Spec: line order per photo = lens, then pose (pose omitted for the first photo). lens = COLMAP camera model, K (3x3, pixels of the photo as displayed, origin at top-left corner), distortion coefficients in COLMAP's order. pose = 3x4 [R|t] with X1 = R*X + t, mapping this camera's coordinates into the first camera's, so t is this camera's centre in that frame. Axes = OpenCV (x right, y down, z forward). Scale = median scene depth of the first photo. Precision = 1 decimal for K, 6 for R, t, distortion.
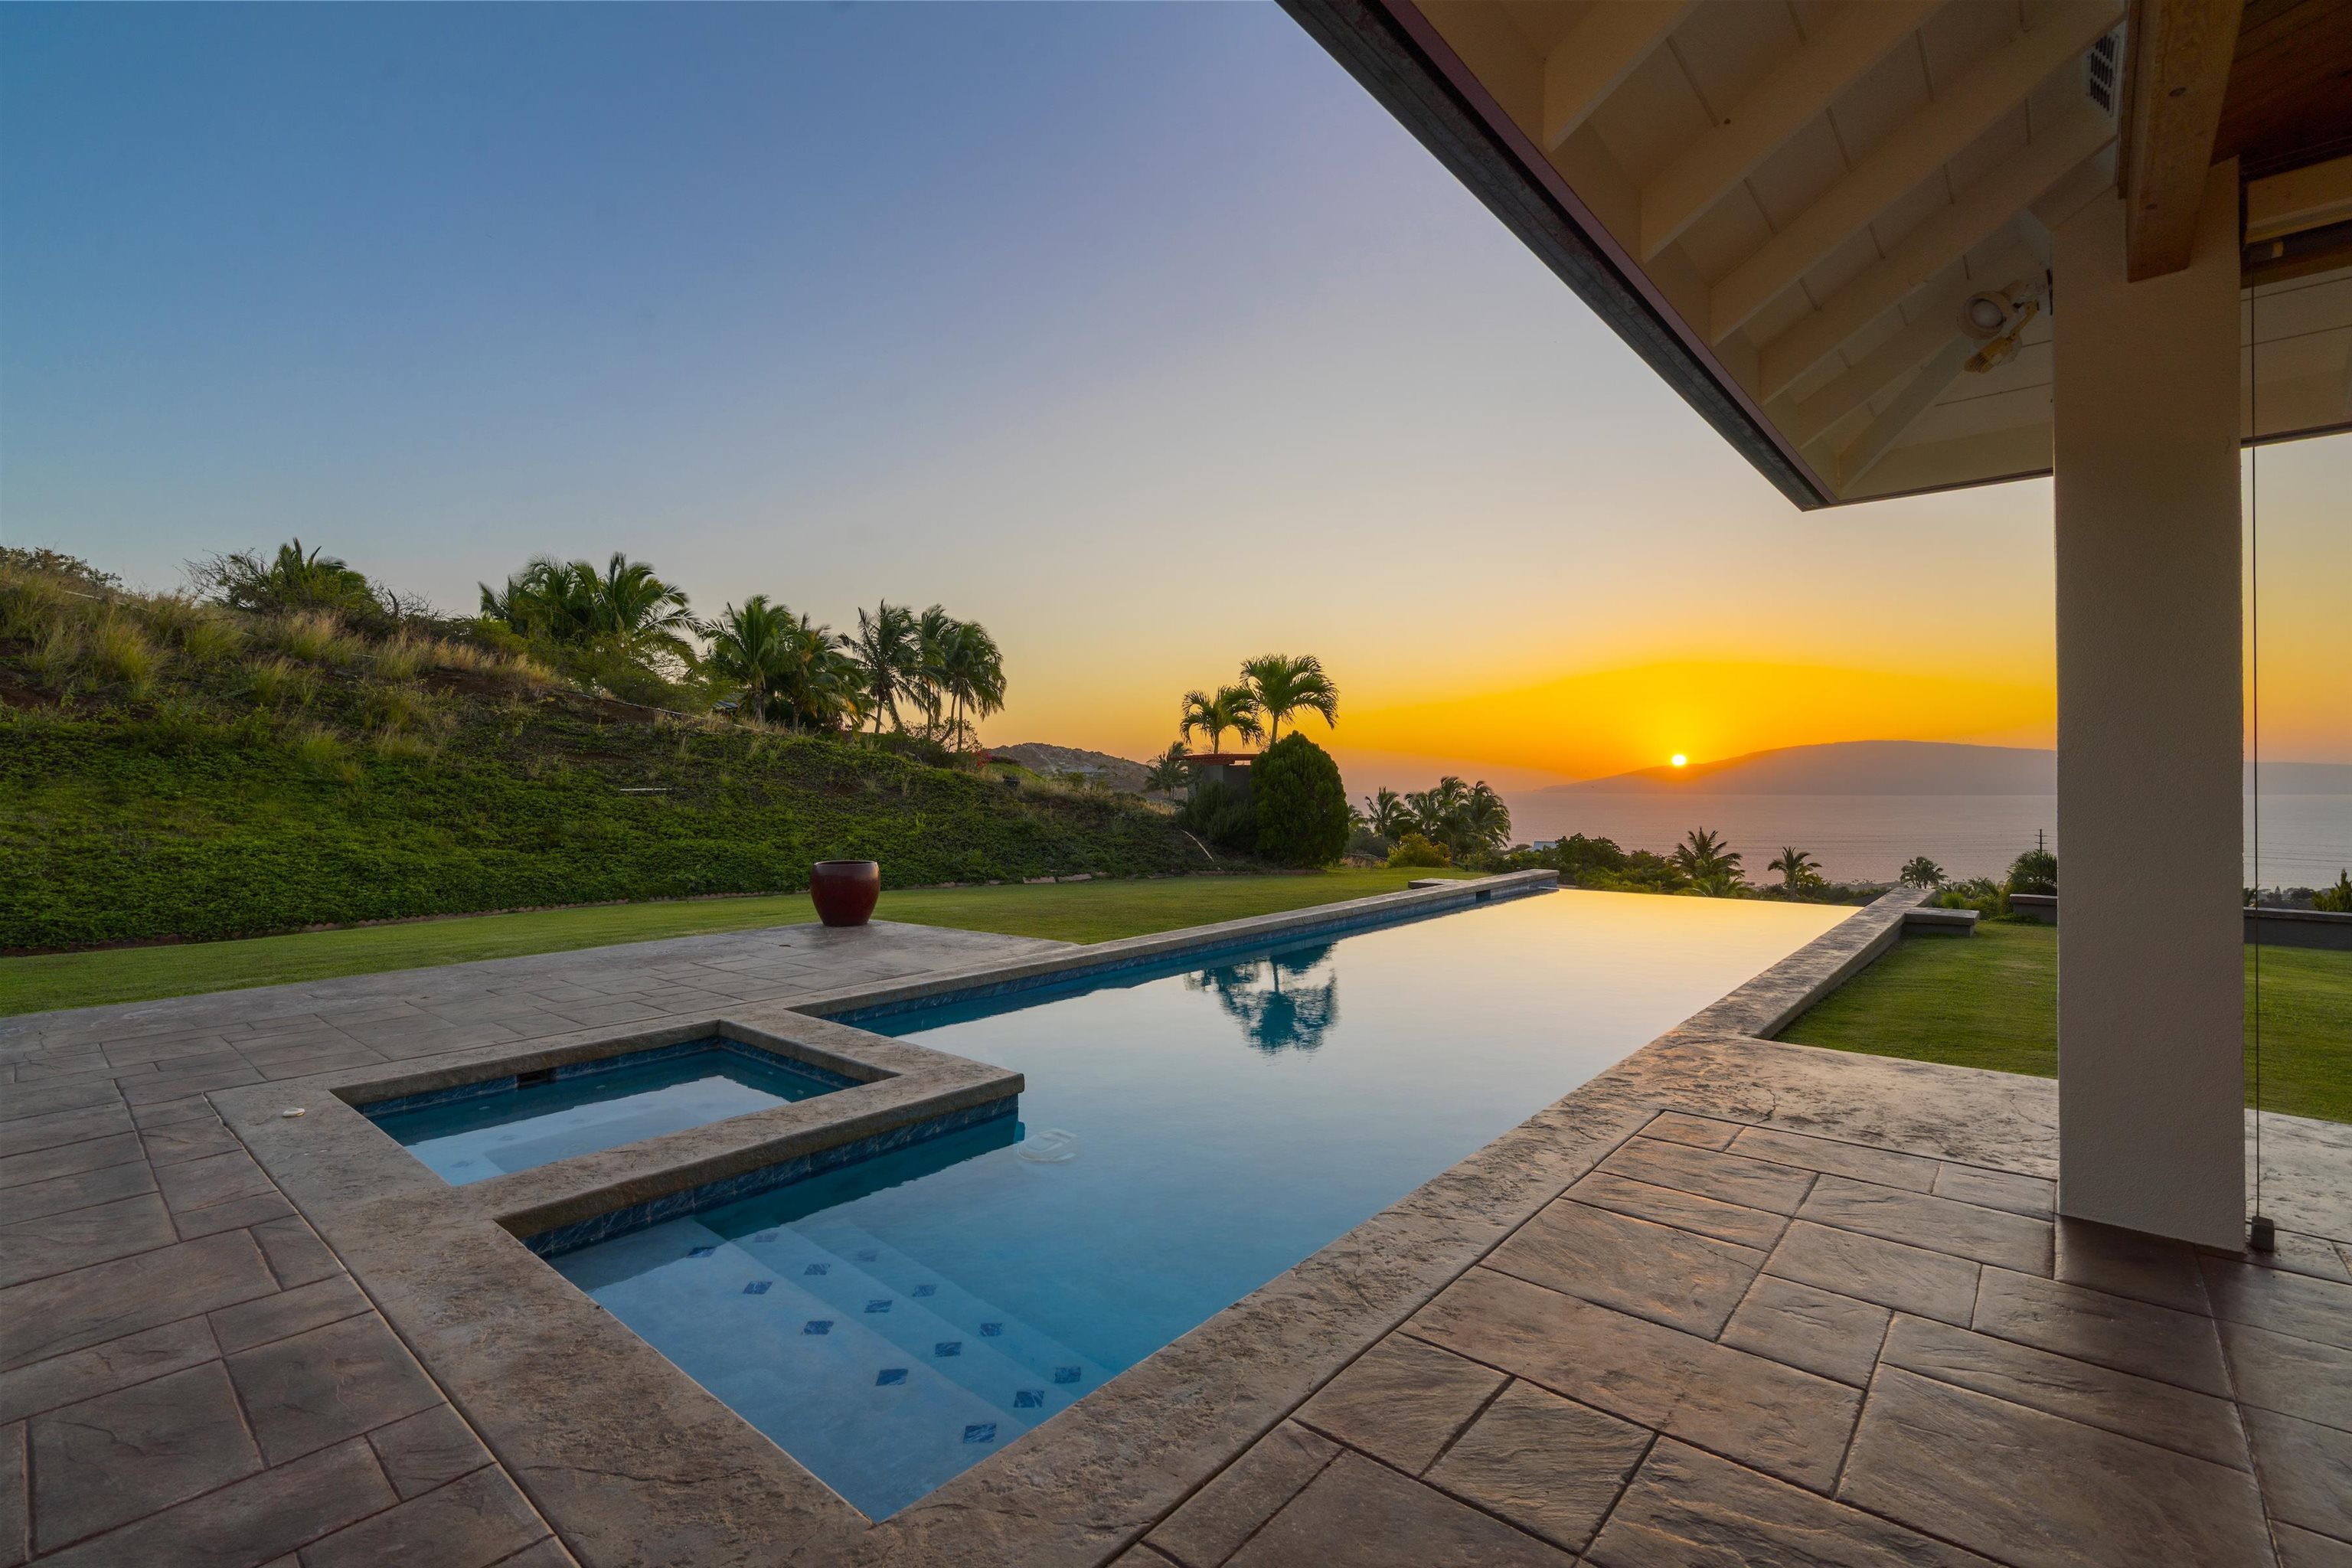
lens RADIAL K [[1057.5, 0, 1176.0], [0, 1057.5, 784.0], [0, 0, 1]] dist [-0.000651, 0.000109]
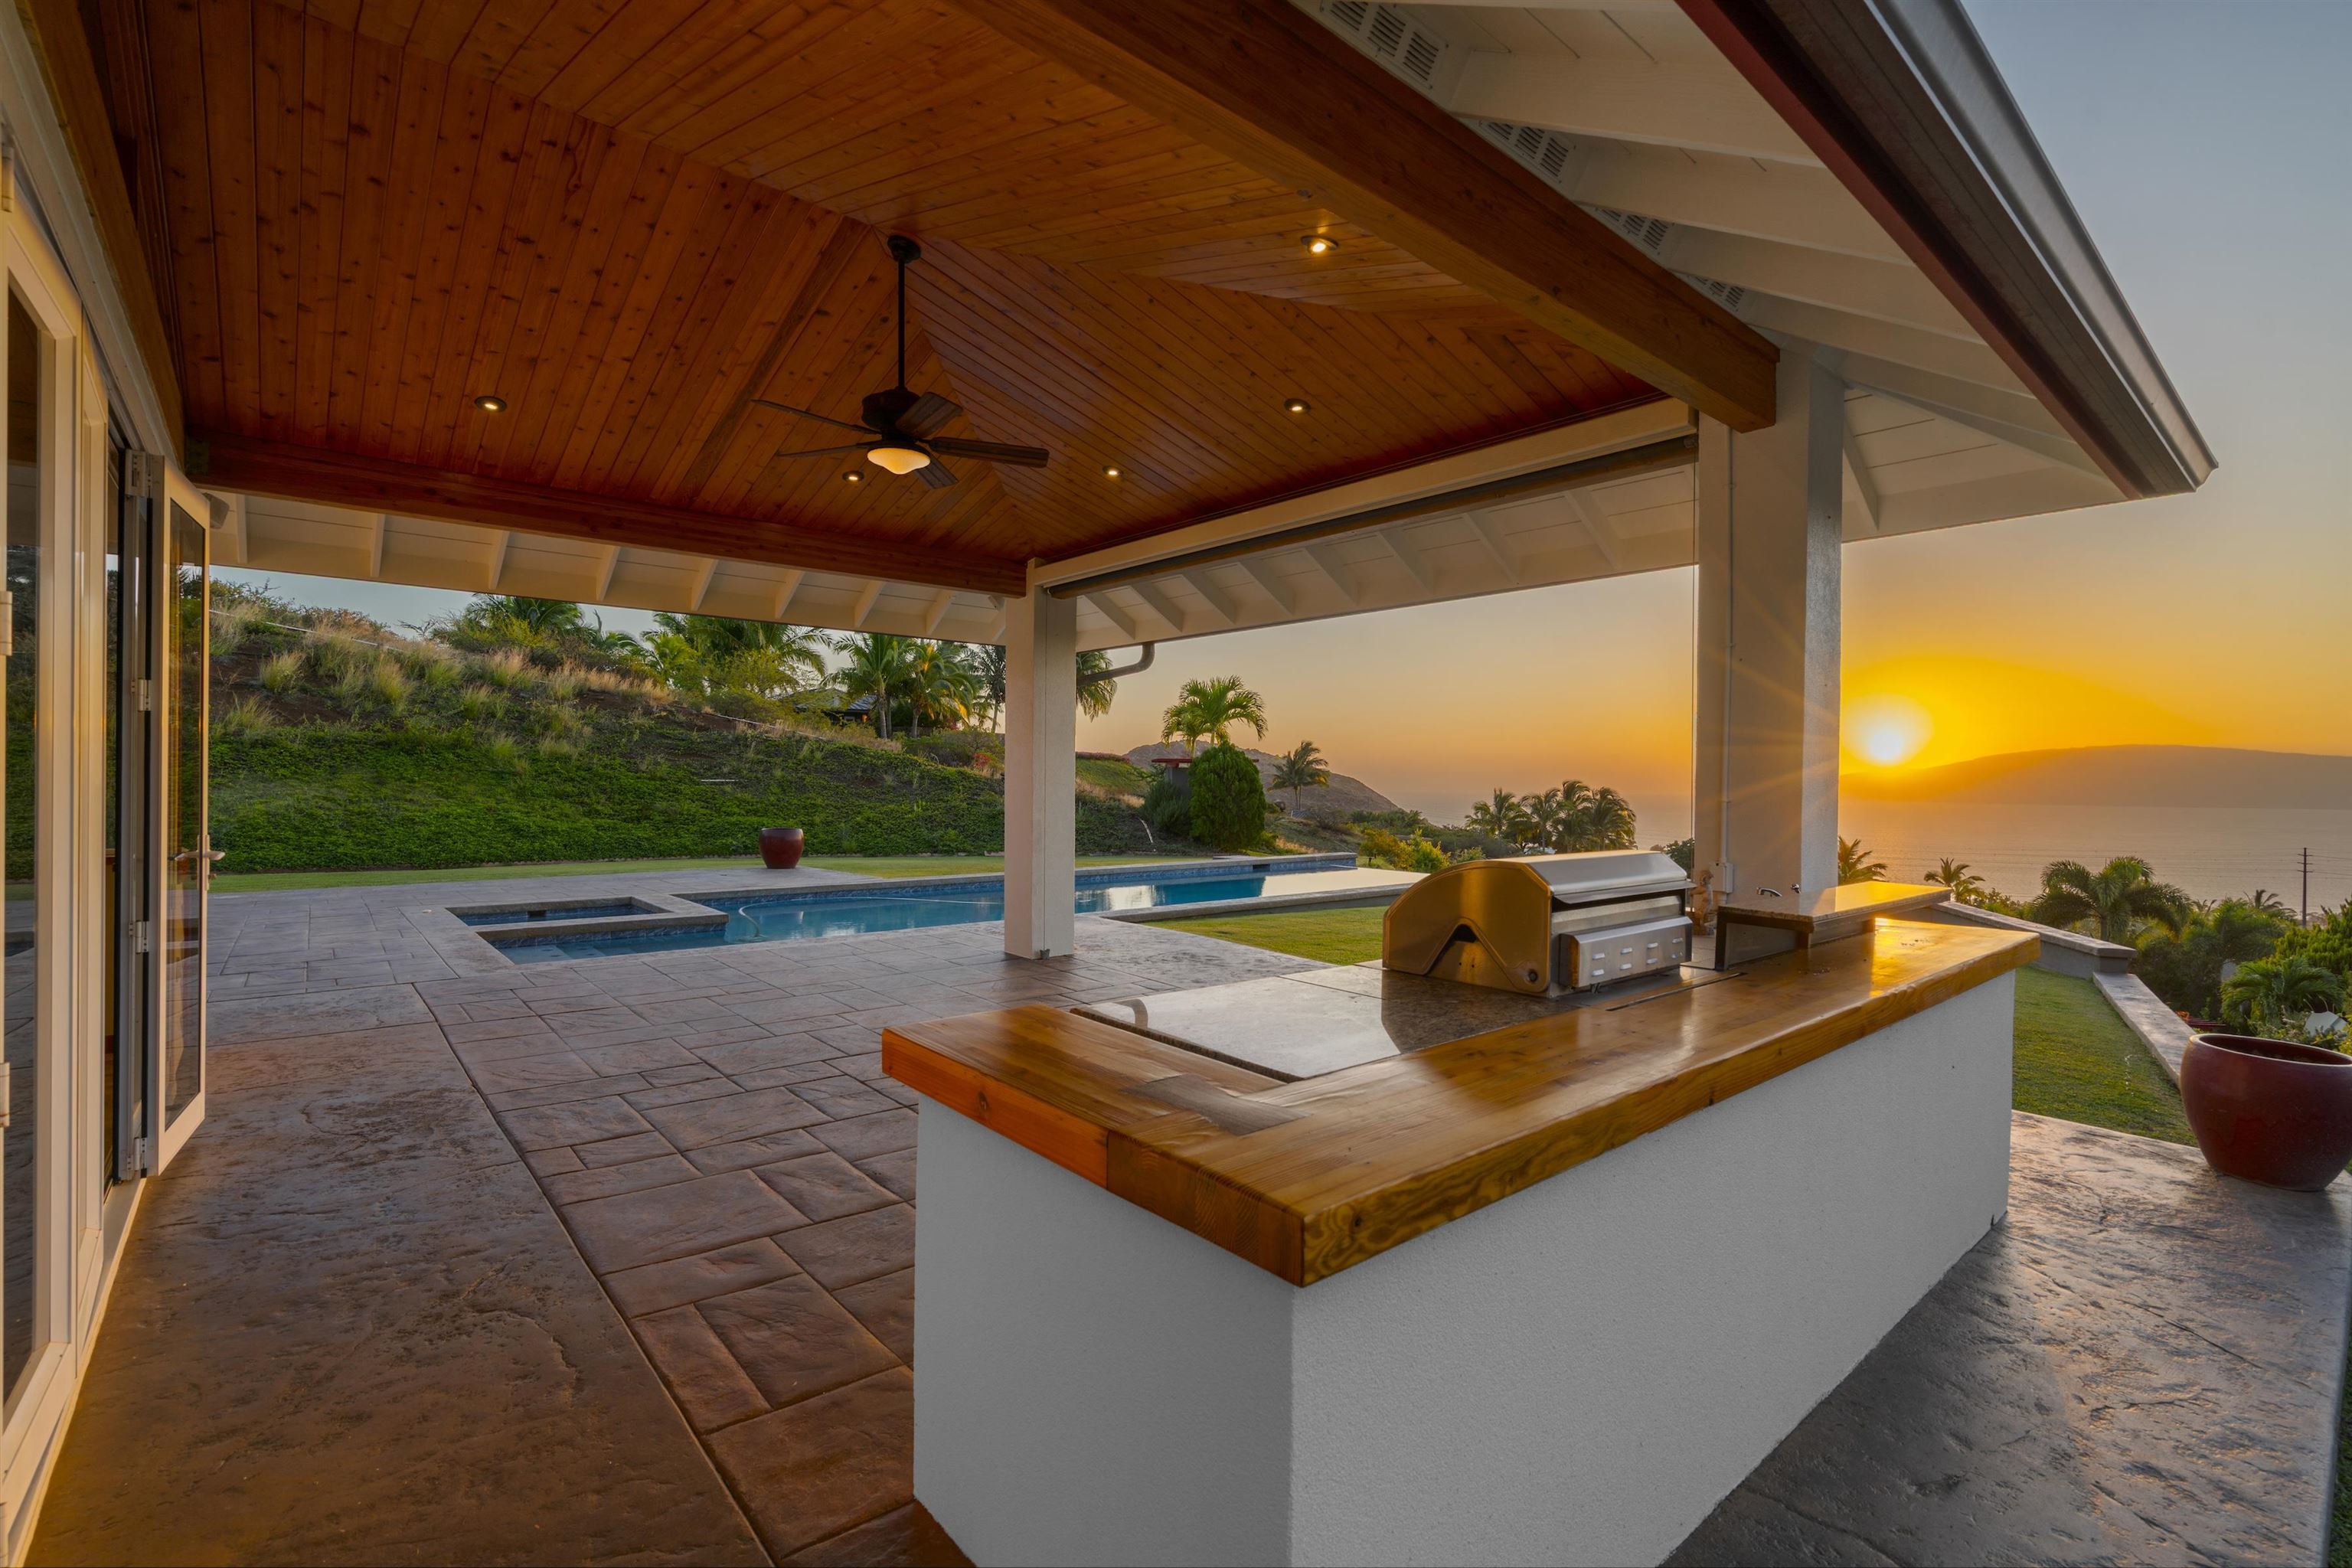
lens RADIAL K [[1066.6, 0, 1176.0], [0, 1066.6, 784.0], [0, 0, 1]] dist [-0.000367, -0.000413]
pose [[0.987694, 0.014748, -0.155699, 0.296320], [-0.014334, 0.999890, 0.003786, -0.003803], [0.155737, -0.001508, 0.987797, -0.274862]]
